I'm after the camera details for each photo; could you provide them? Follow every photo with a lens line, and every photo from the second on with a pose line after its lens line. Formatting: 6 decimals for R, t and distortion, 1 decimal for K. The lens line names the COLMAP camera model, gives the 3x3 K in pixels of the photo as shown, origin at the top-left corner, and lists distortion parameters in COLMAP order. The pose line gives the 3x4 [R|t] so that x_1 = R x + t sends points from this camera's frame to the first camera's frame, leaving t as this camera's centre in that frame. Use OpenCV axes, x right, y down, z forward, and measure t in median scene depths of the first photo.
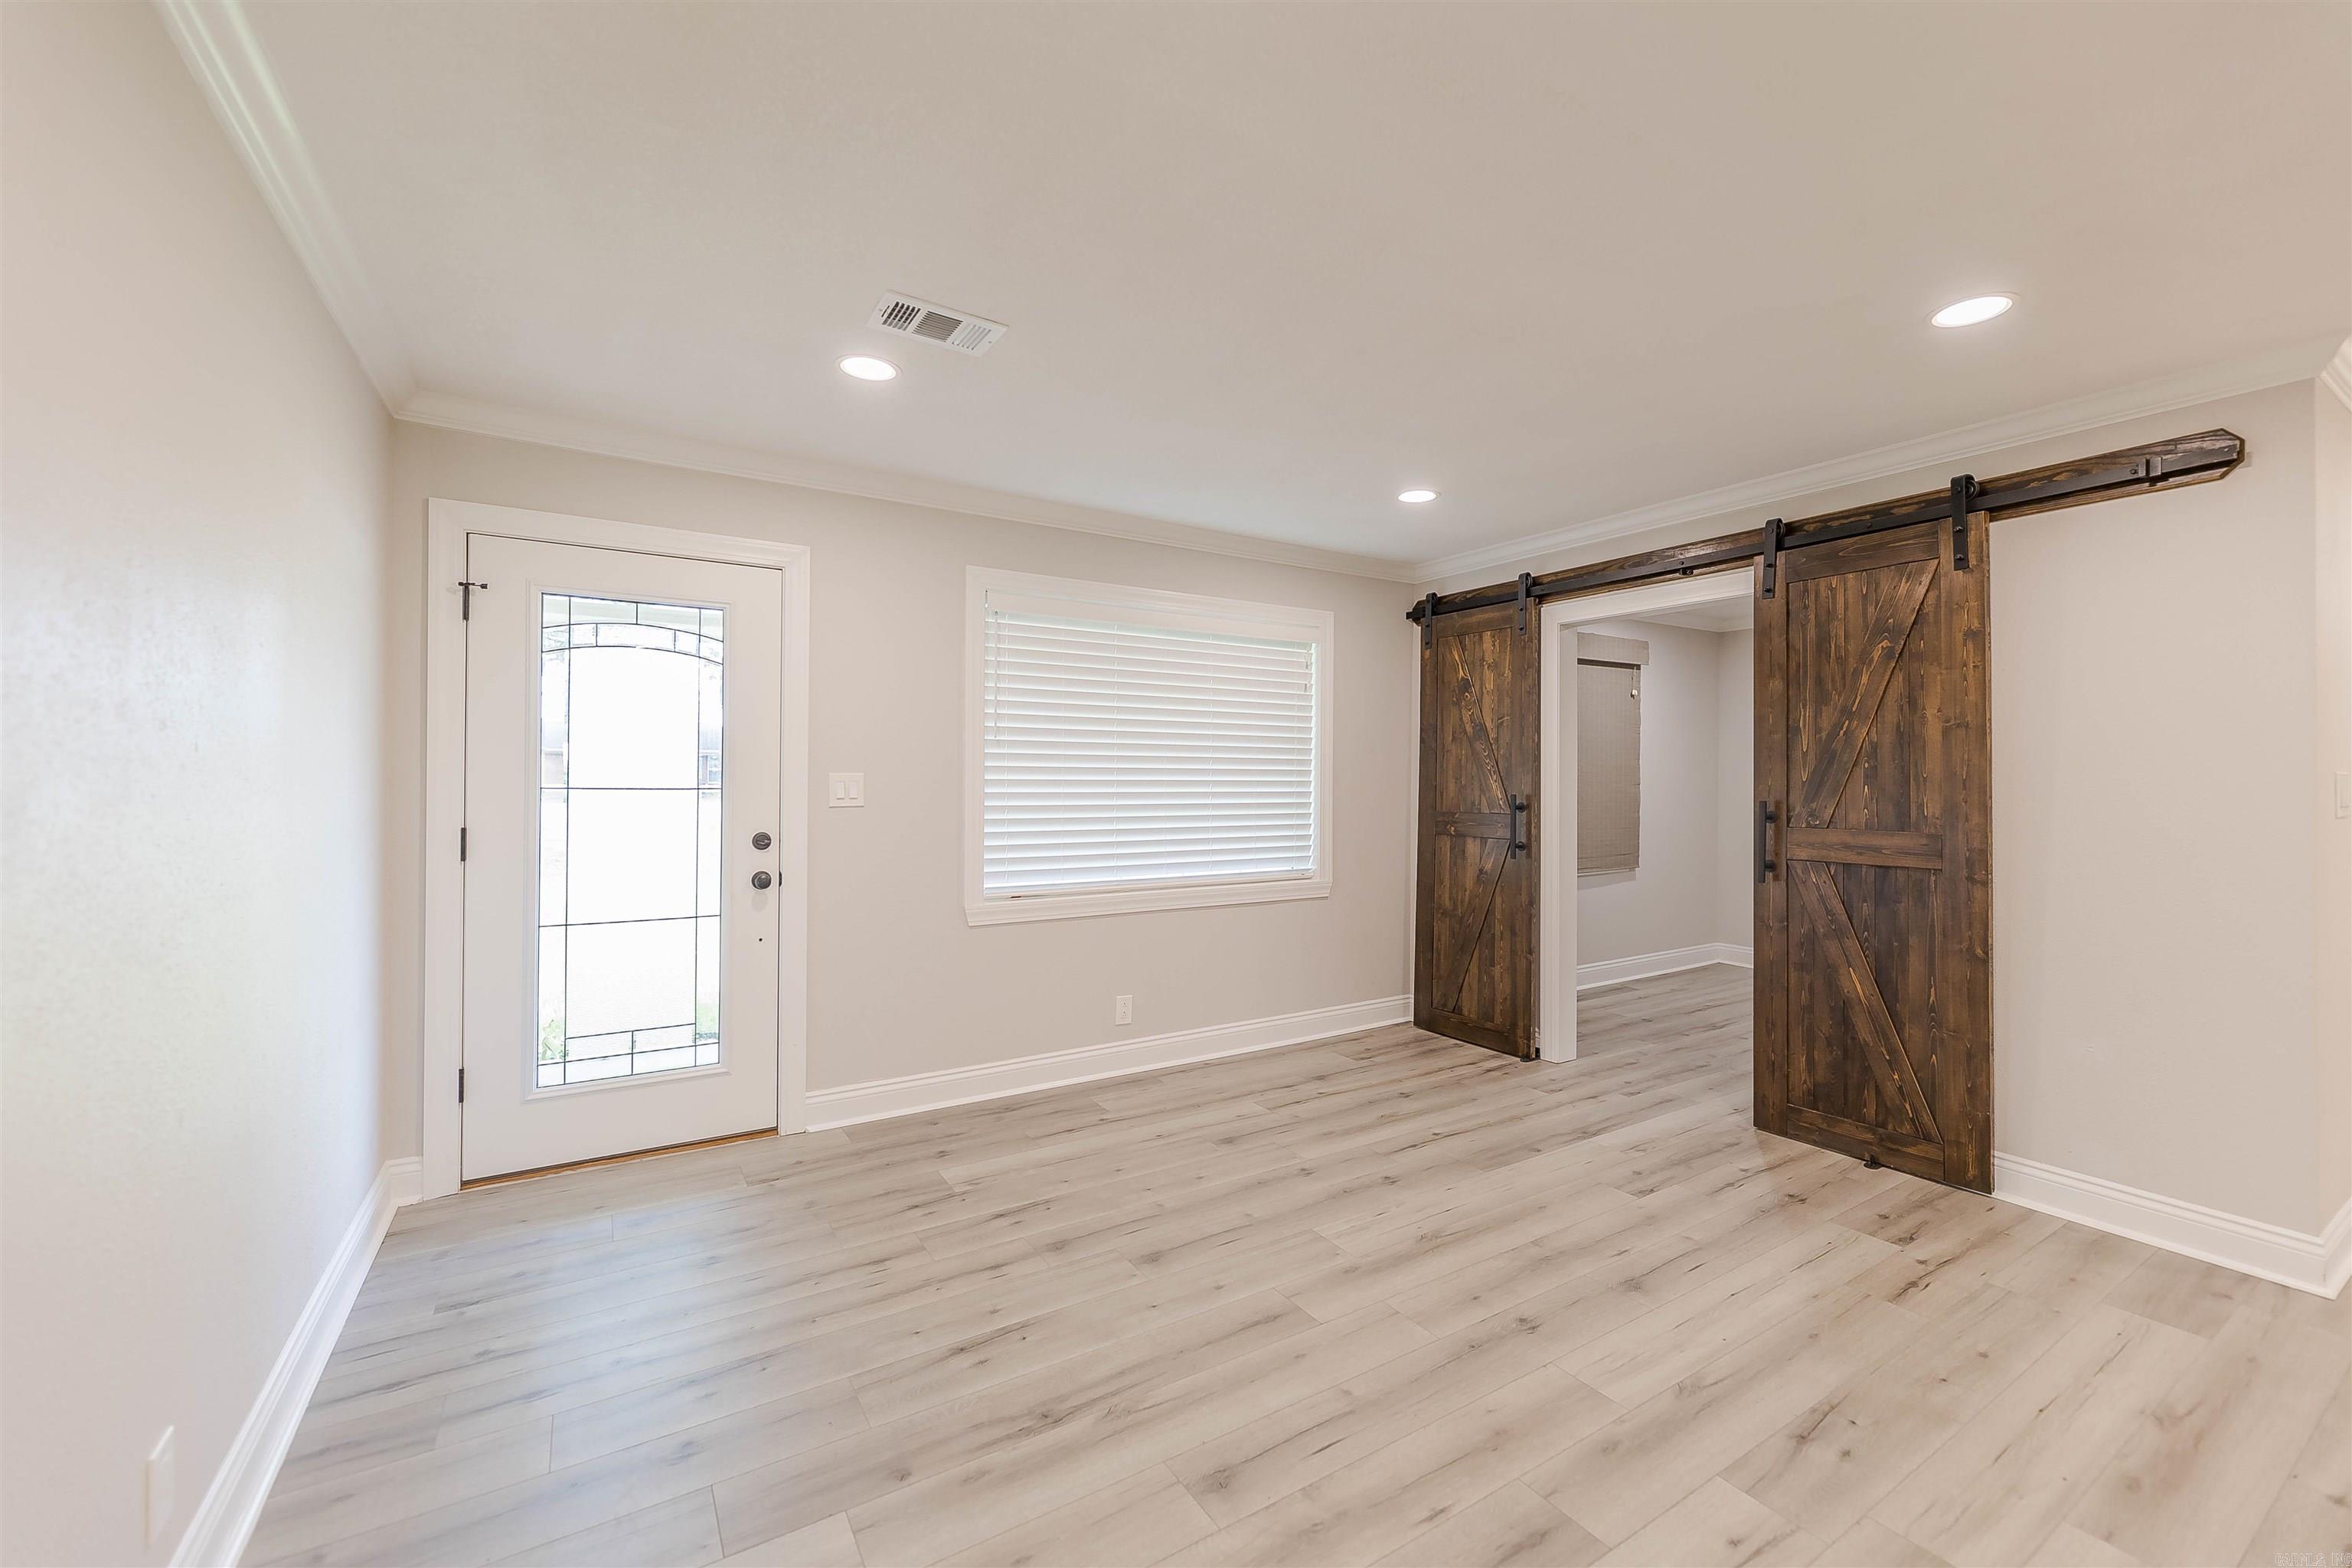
lens RADIAL K [[947.1, 0, 1194.4], [0, 947.1, 772.5], [0, 0, 1]] dist [-0.002368, 0.000256]
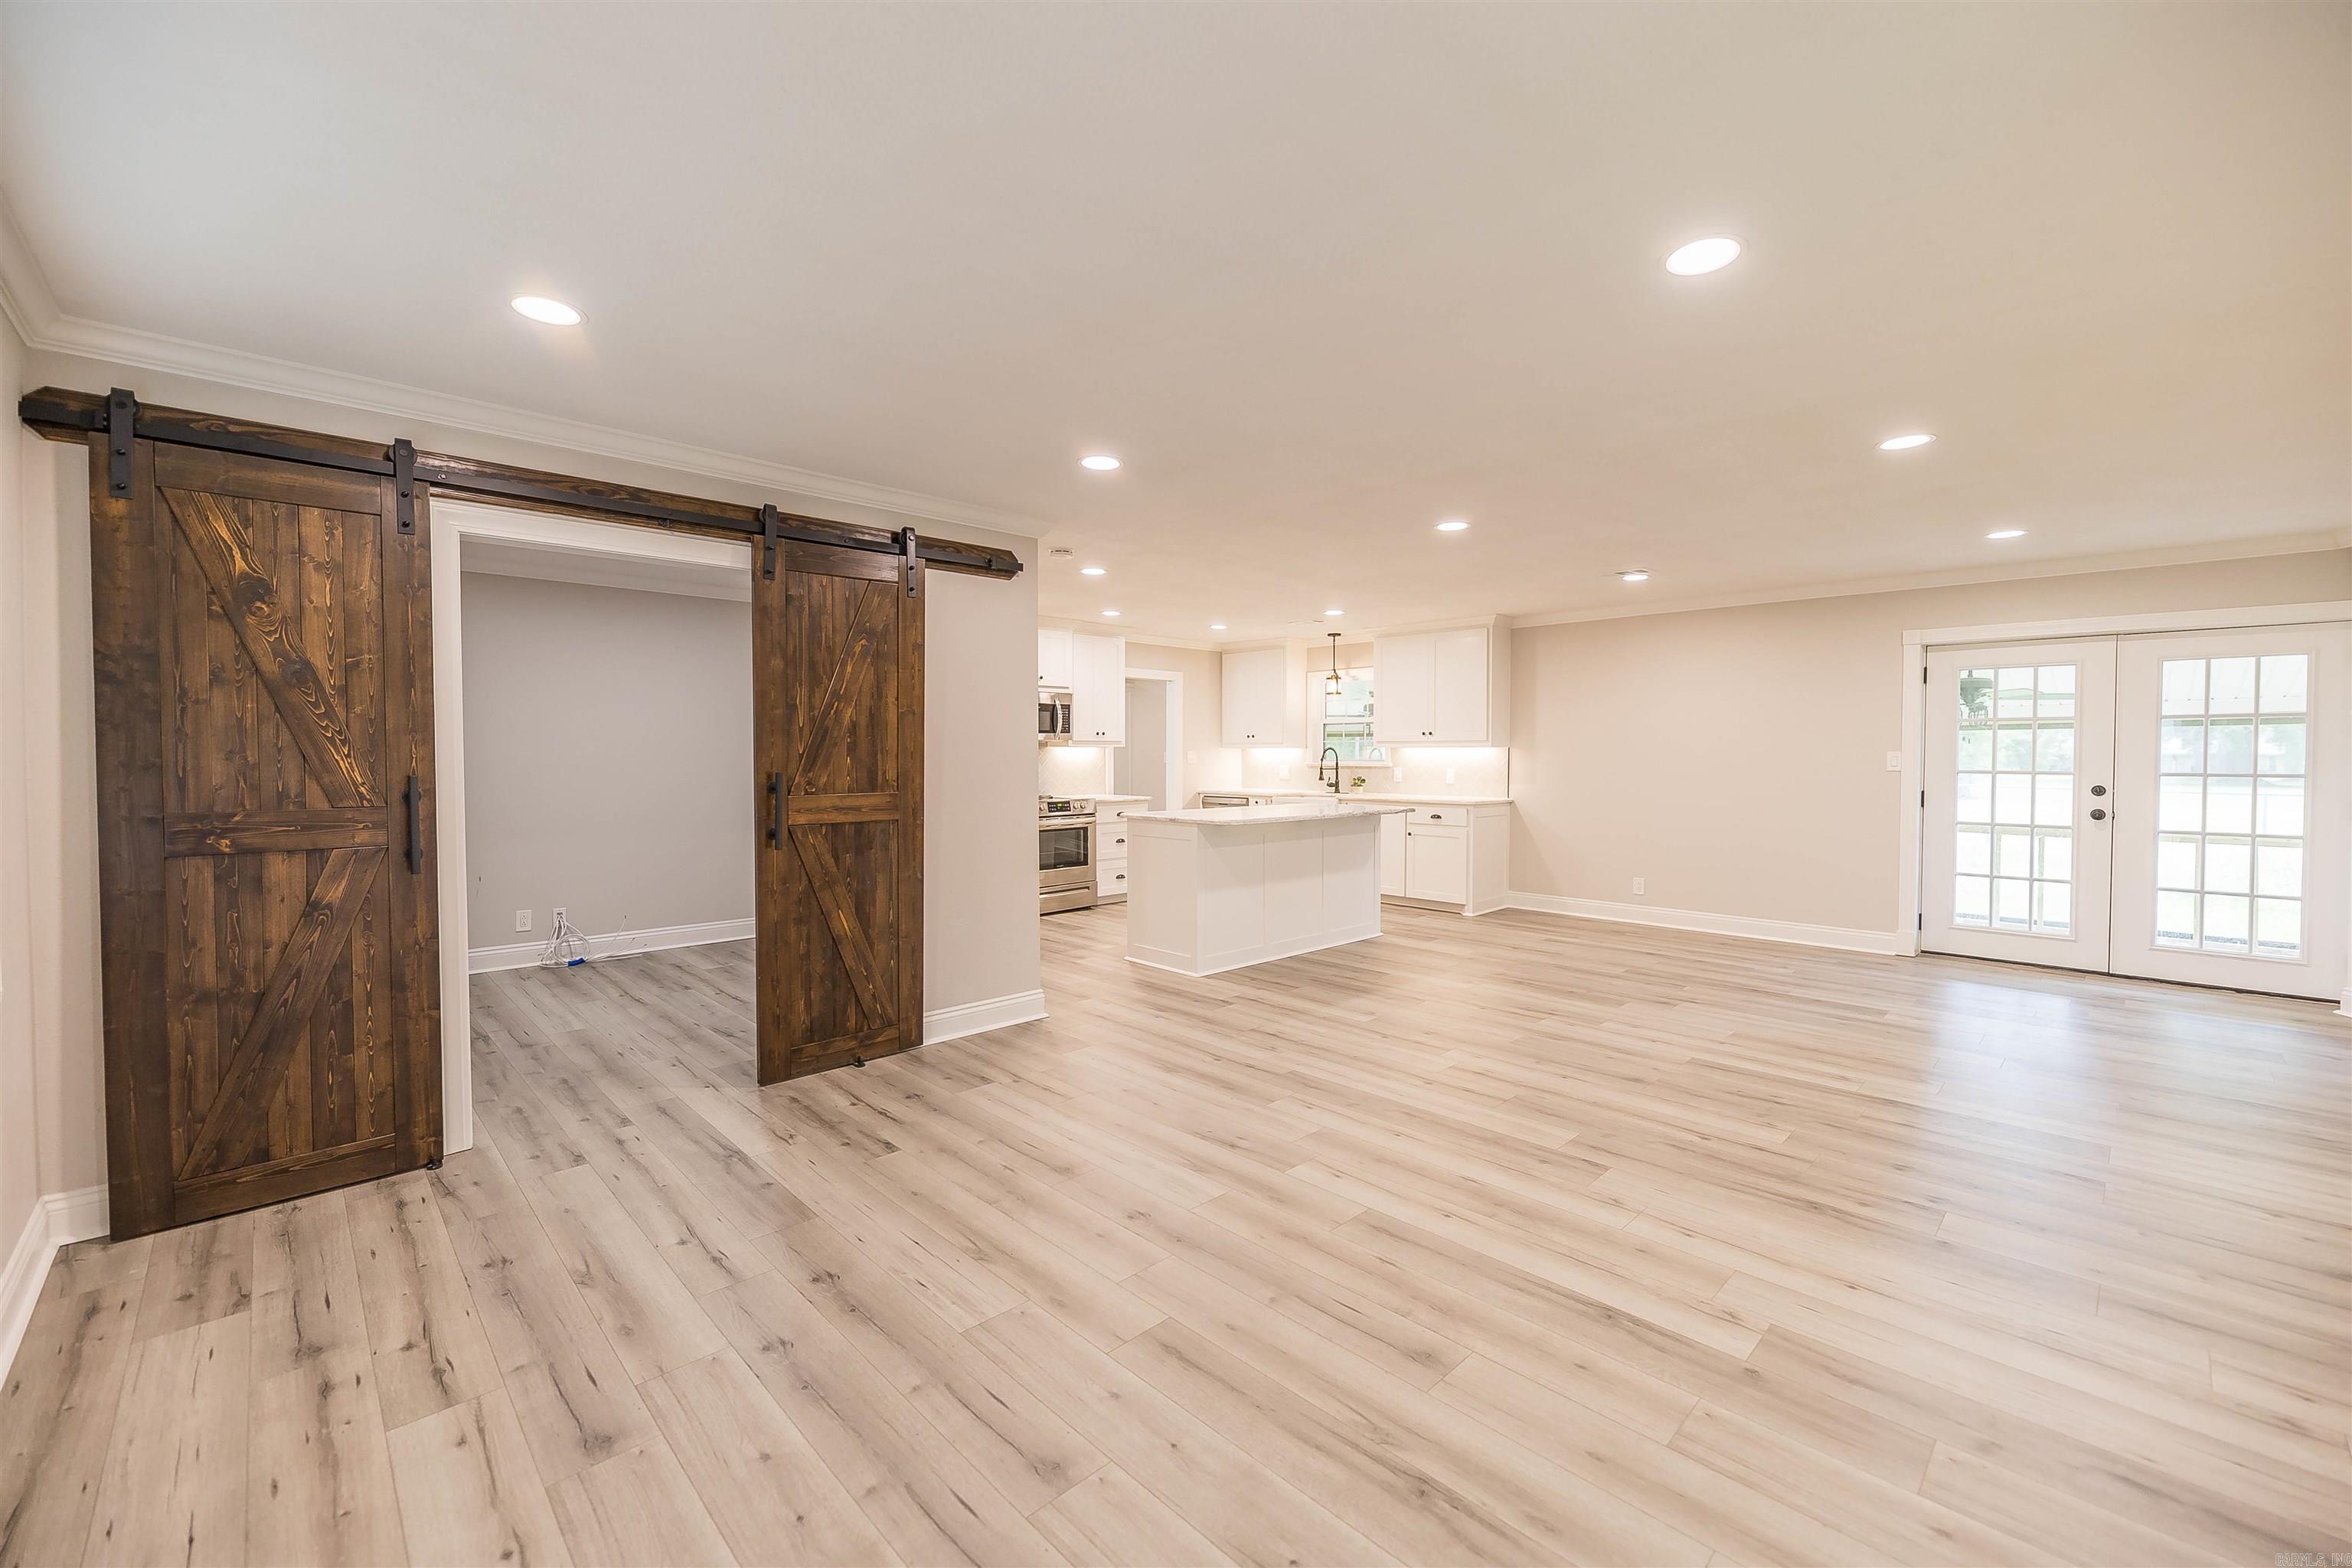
lens RADIAL K [[947.1, 0, 1179.5], [0, 947.1, 778.3], [0, 0, 1]] dist [-0.002368, 0.000256]
pose [[-0.197282, -0.032111, 0.979821, -0.533657], [-0.007874, 0.999483, 0.031170, -0.000519], [-0.980315, -0.001566, -0.197433, 0.787082]]
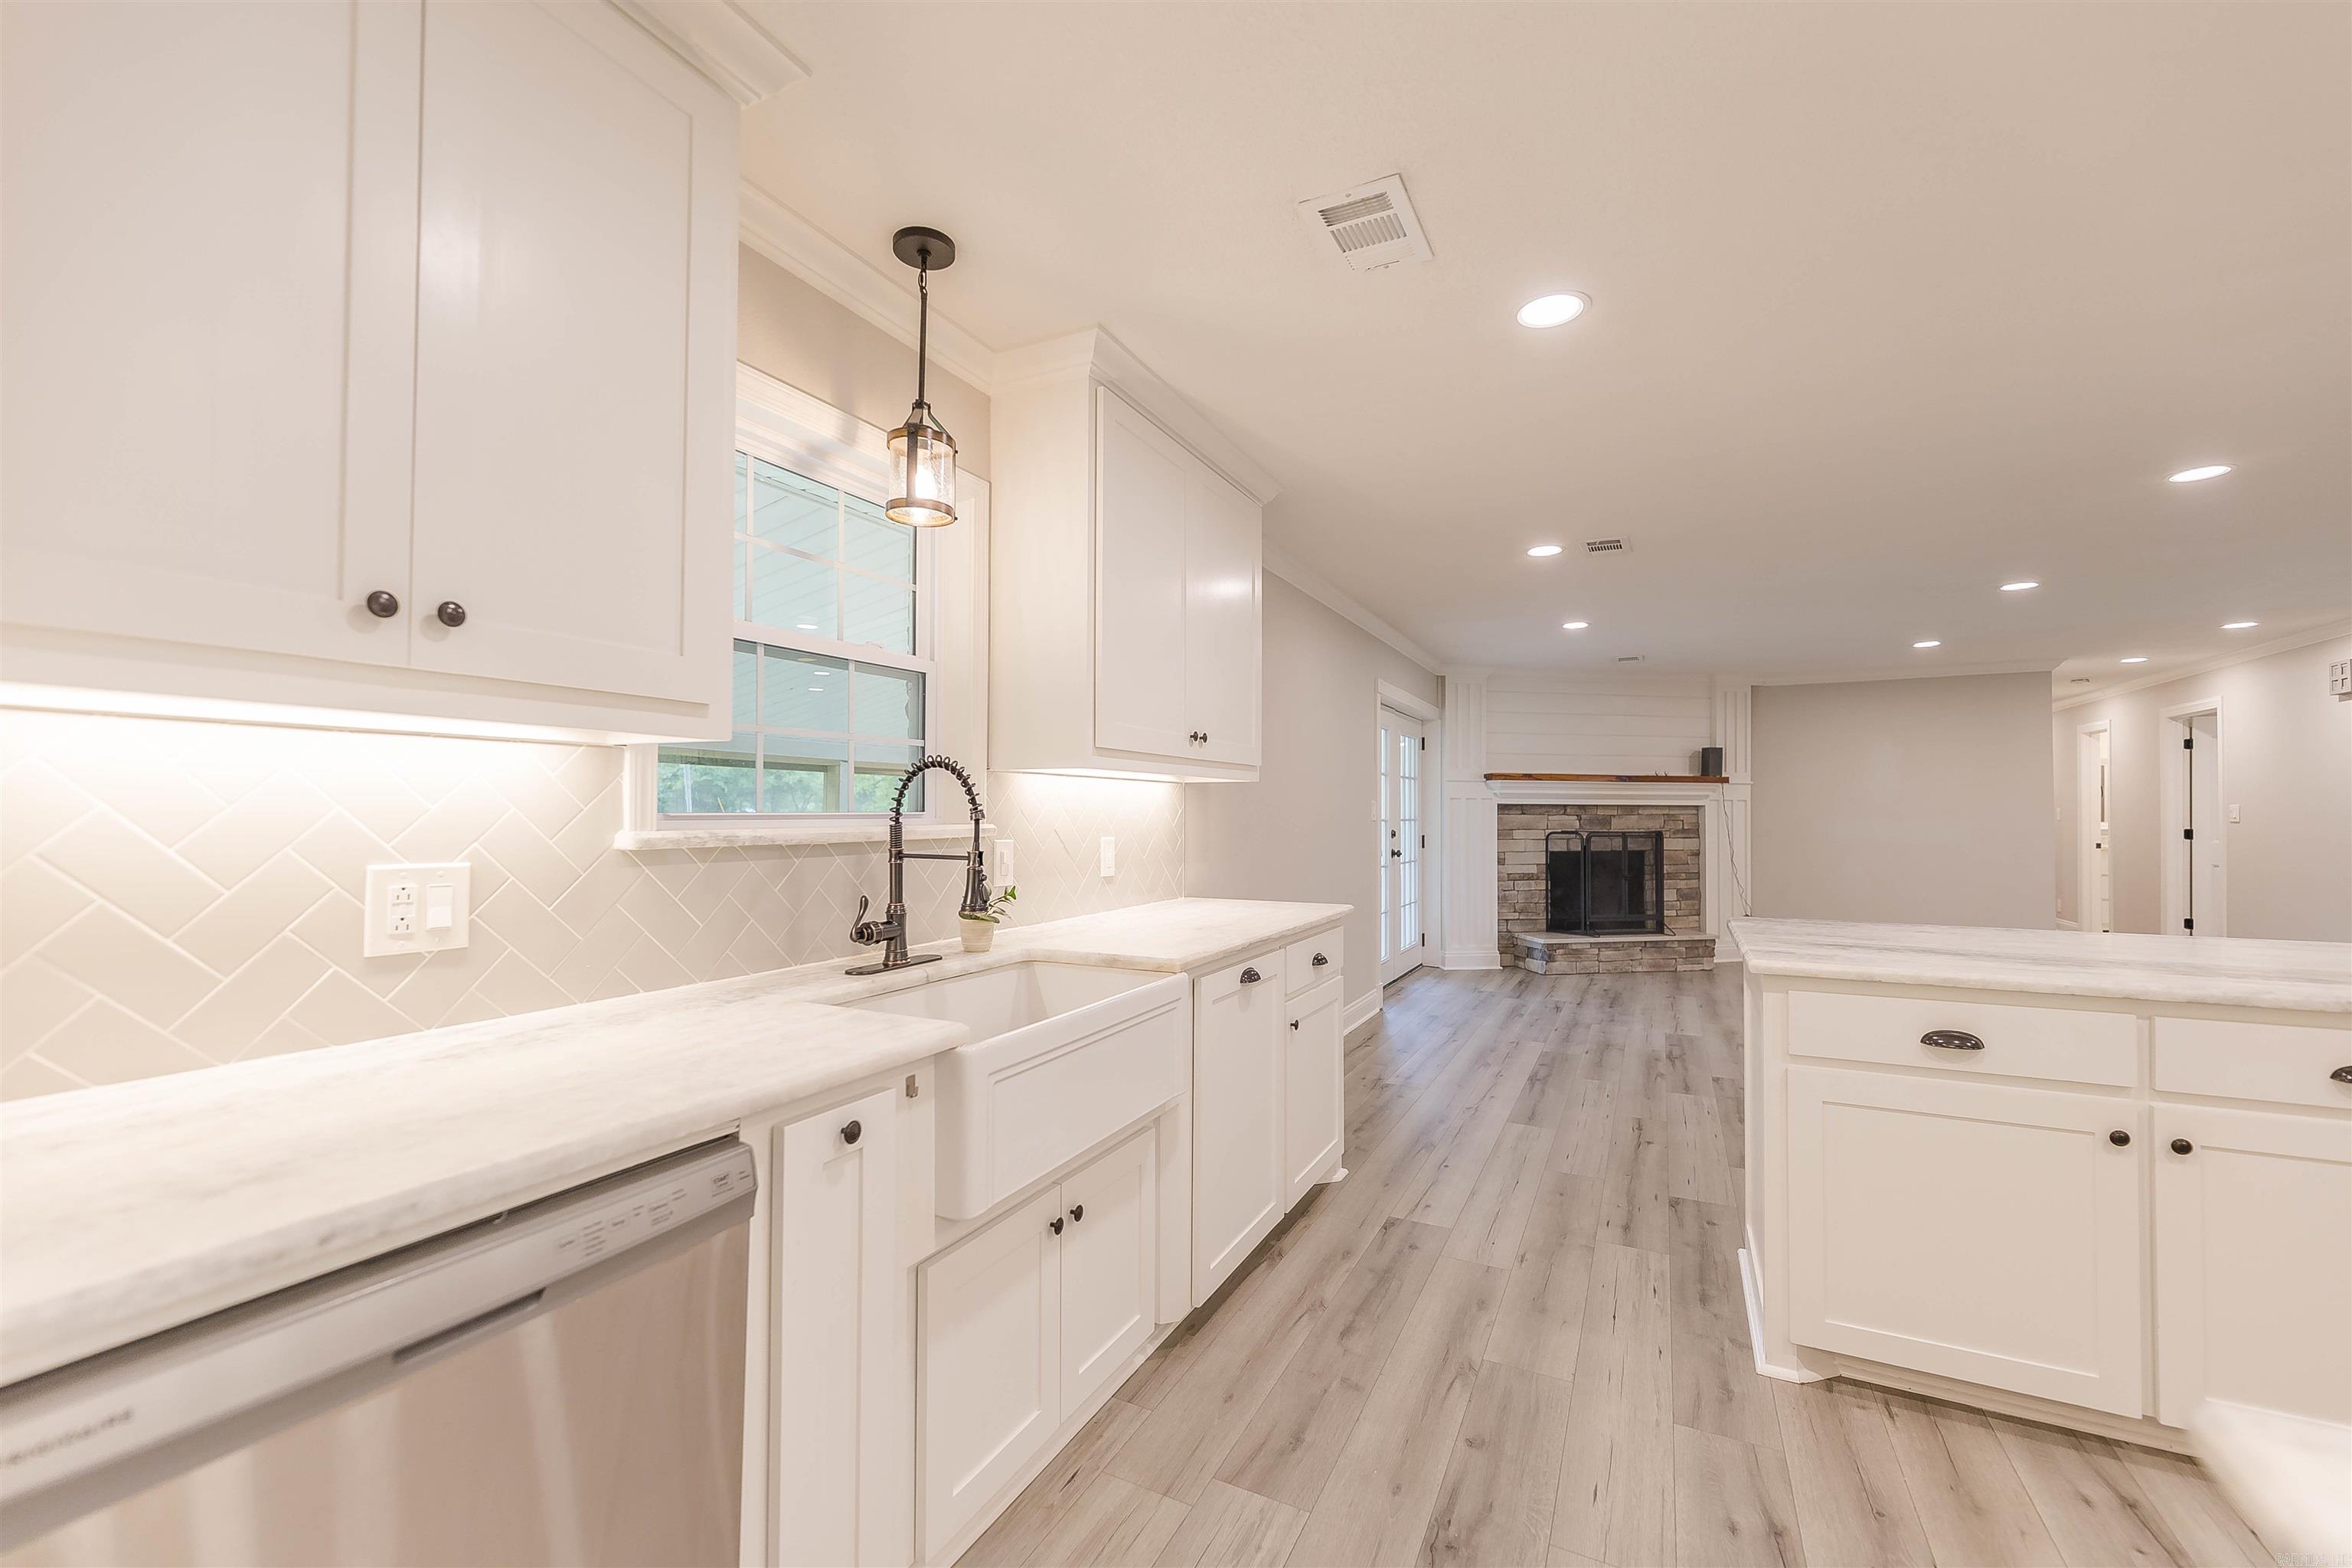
lens RADIAL K [[947.1, 0, 1183.8], [0, 947.1, 801.0], [0, 0, 1]] dist [-0.002368, 0.000256]
pose [[-0.860138, -0.014015, -0.509870, 2.137470], [-0.004926, 0.999804, -0.019173, 0.029653], [0.510038, -0.013980, -0.860038, 0.417765]]
